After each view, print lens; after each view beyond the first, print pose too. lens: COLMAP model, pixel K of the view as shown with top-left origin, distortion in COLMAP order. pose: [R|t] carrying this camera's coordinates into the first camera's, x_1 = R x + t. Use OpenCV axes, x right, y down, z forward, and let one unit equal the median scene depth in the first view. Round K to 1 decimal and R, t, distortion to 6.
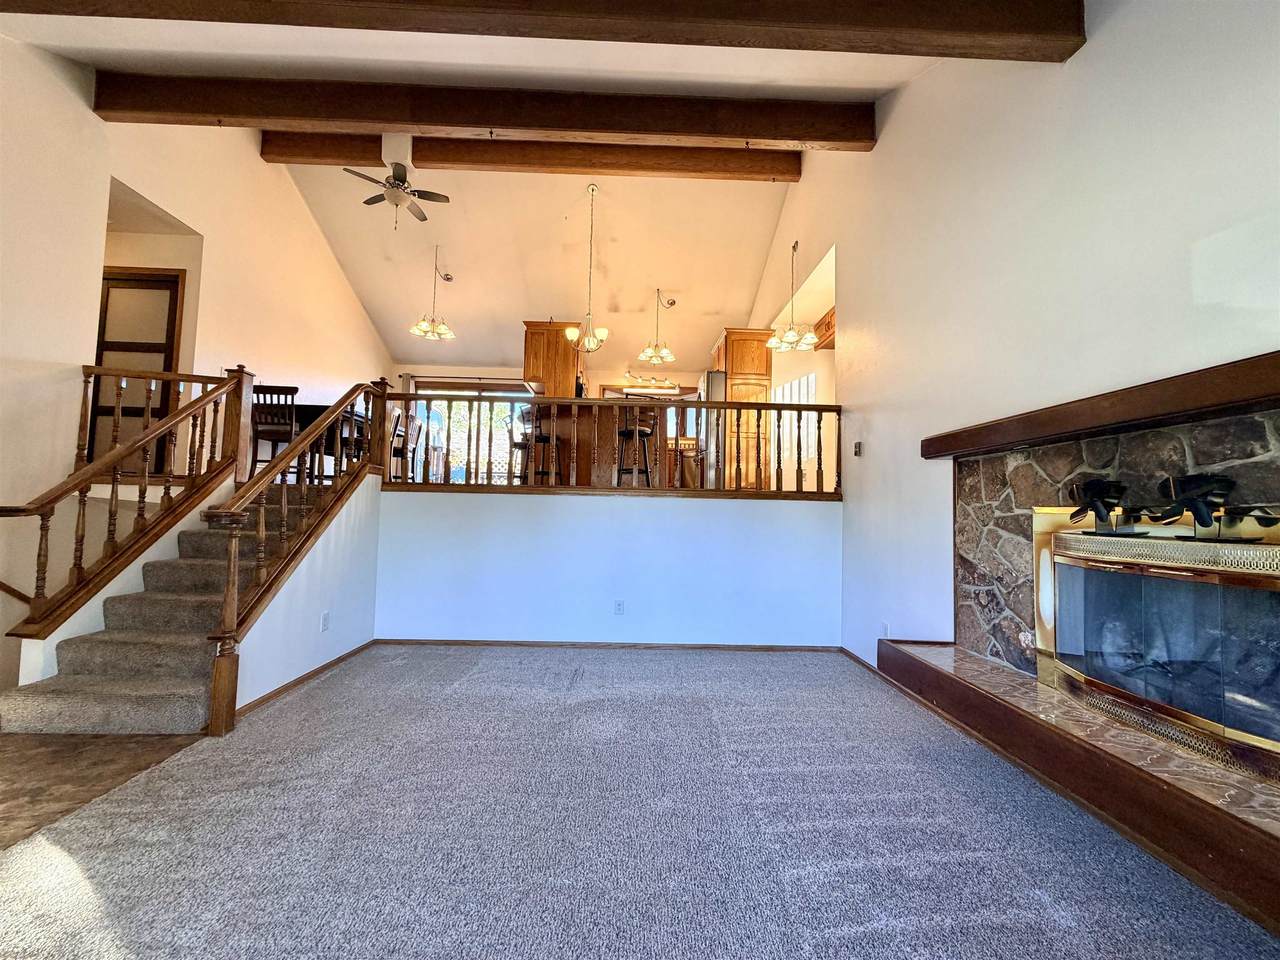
lens RADIAL K [[512.6, 0, 636.3], [0, 512.6, 479.7], [0, 0, 1]] dist [0.001336, -0.000041]
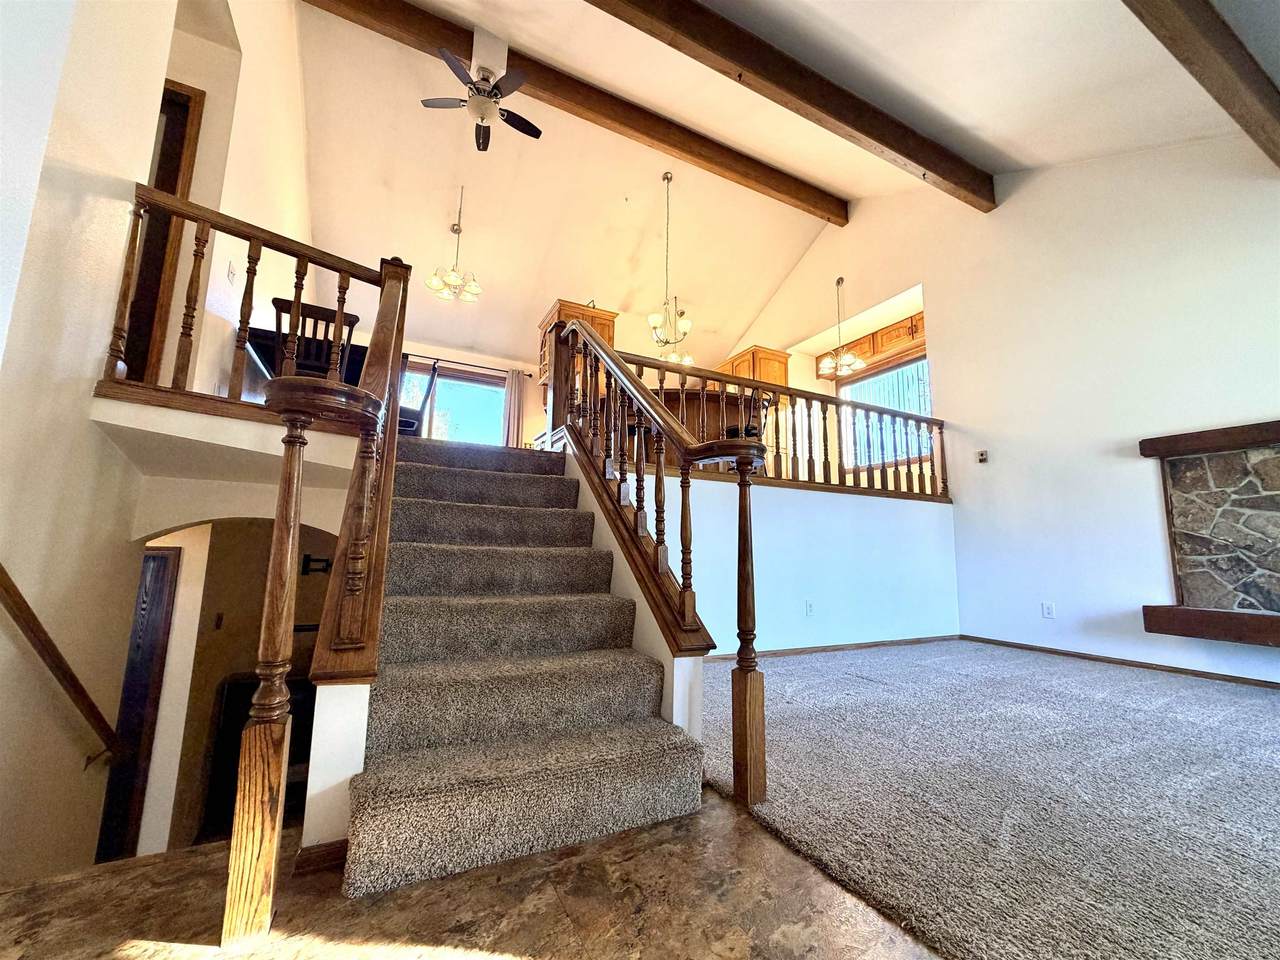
lens RADIAL K [[512.6, 0, 638.6], [0, 512.6, 481.8], [0, 0, 1]] dist [0.001336, -0.000041]
pose [[0.902931, 0.053424, 0.426451, -1.201396], [-0.024554, 0.997036, -0.072916, 0.157832], [-0.429083, 0.055367, 0.901567, 0.467637]]
